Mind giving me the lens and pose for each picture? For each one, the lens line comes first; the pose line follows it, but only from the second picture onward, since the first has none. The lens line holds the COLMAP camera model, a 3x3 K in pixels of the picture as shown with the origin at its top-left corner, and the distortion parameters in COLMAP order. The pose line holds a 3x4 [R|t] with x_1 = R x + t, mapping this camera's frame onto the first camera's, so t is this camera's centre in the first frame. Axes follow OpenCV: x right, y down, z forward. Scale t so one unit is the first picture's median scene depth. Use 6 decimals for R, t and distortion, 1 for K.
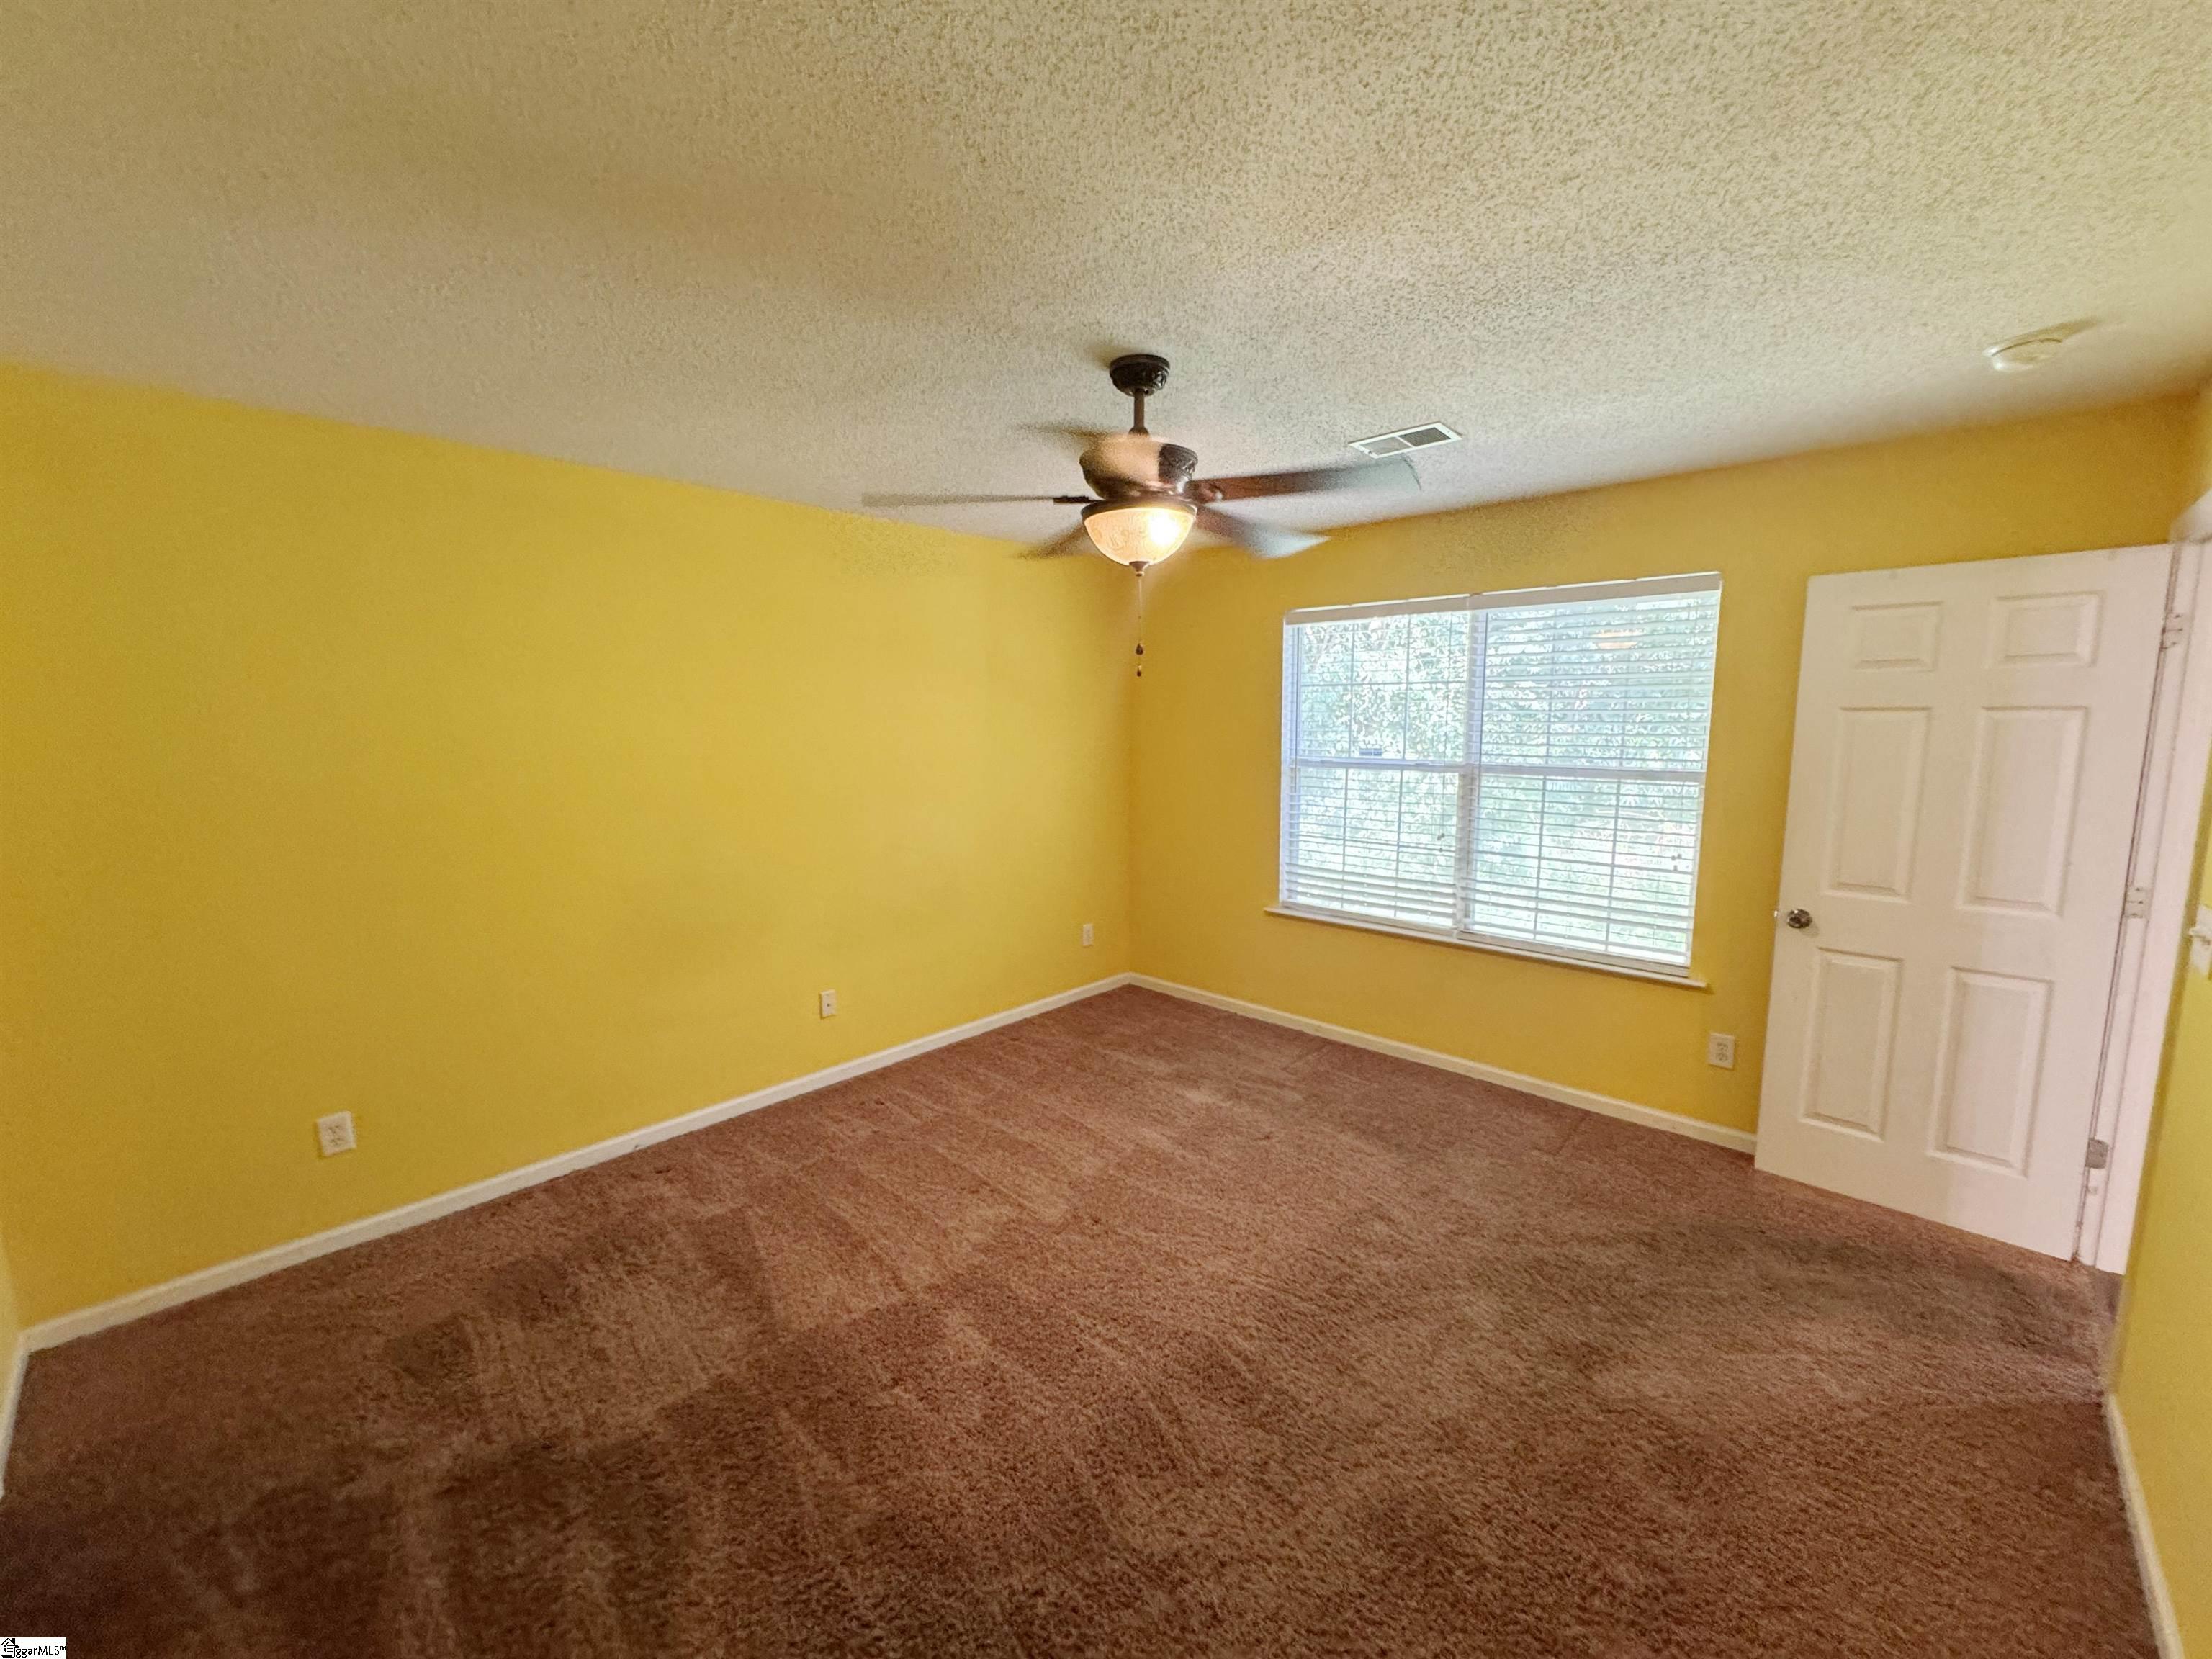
lens RADIAL K [[881.4, 0, 1104.6], [0, 881.4, 830.9], [0, 0, 1]] dist [-0.002673, 0.000673]
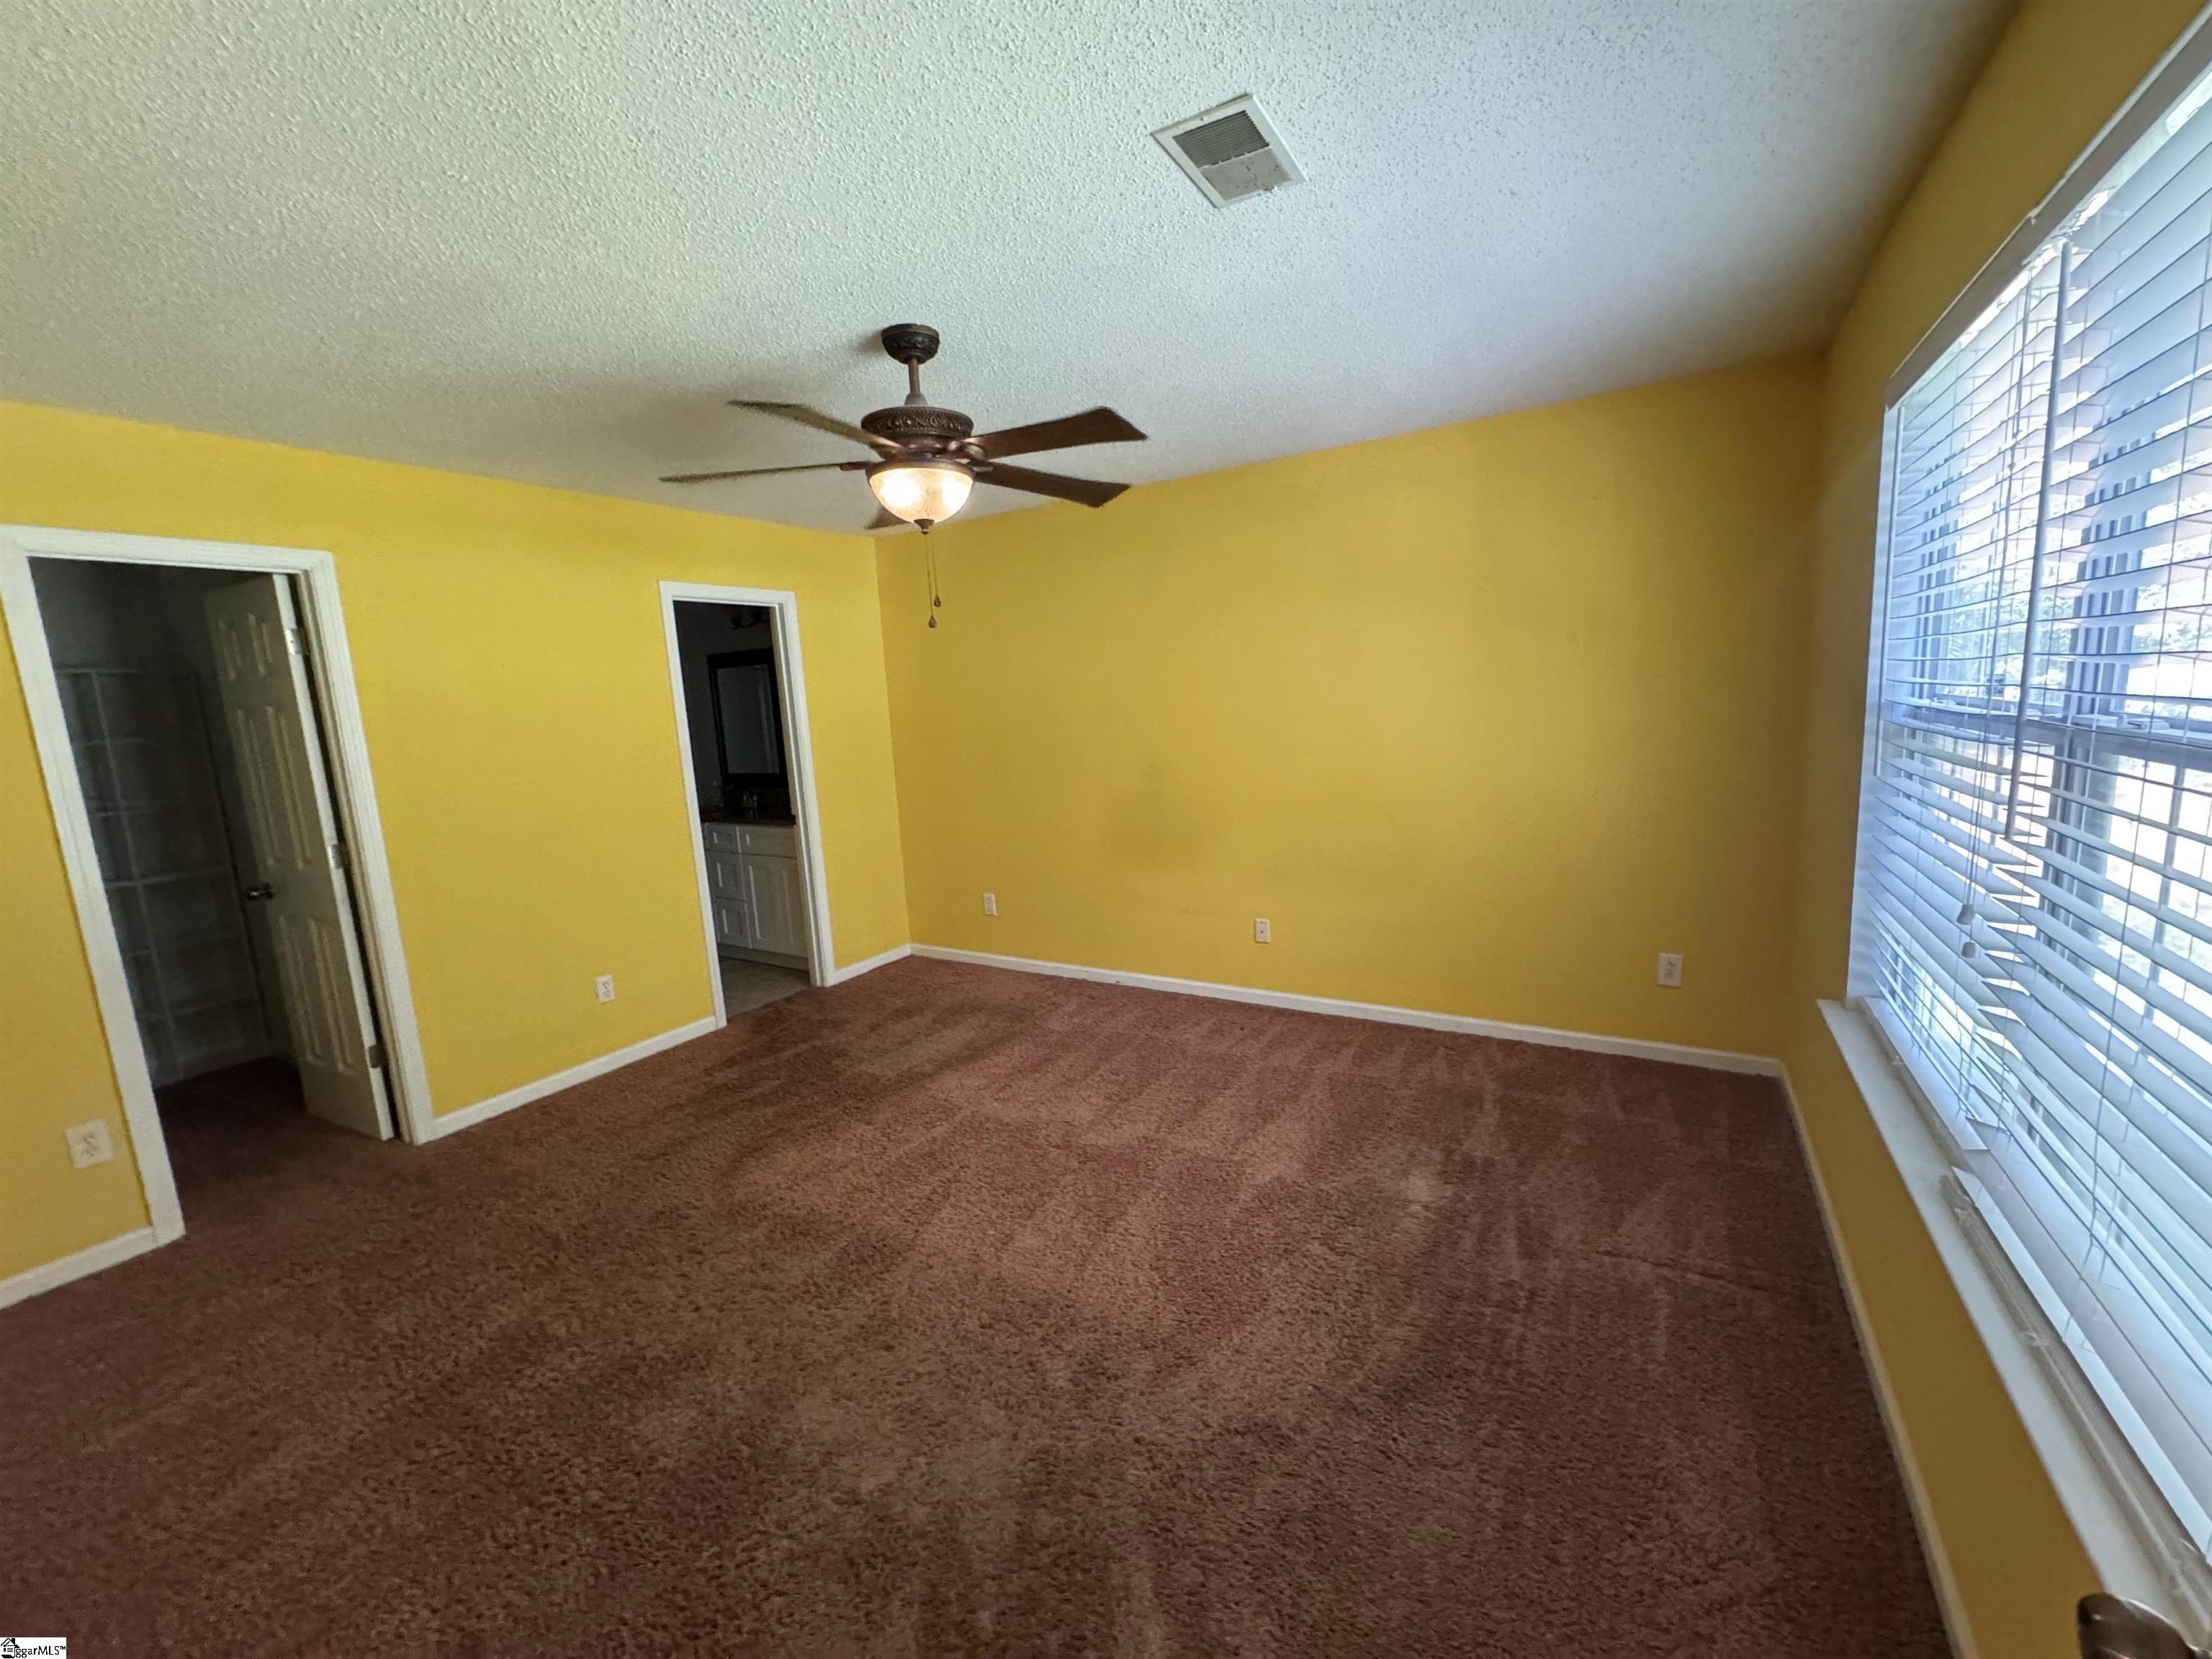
lens RADIAL K [[881.4, 0, 1104.6], [0, 881.4, 830.9], [0, 0, 1]] dist [-0.002673, 0.000673]
pose [[0.213382, 0.143994, -0.966299, 0.815957], [-0.078146, 0.988425, 0.130035, -0.060938], [0.973838, 0.047765, 0.222165, 0.689120]]
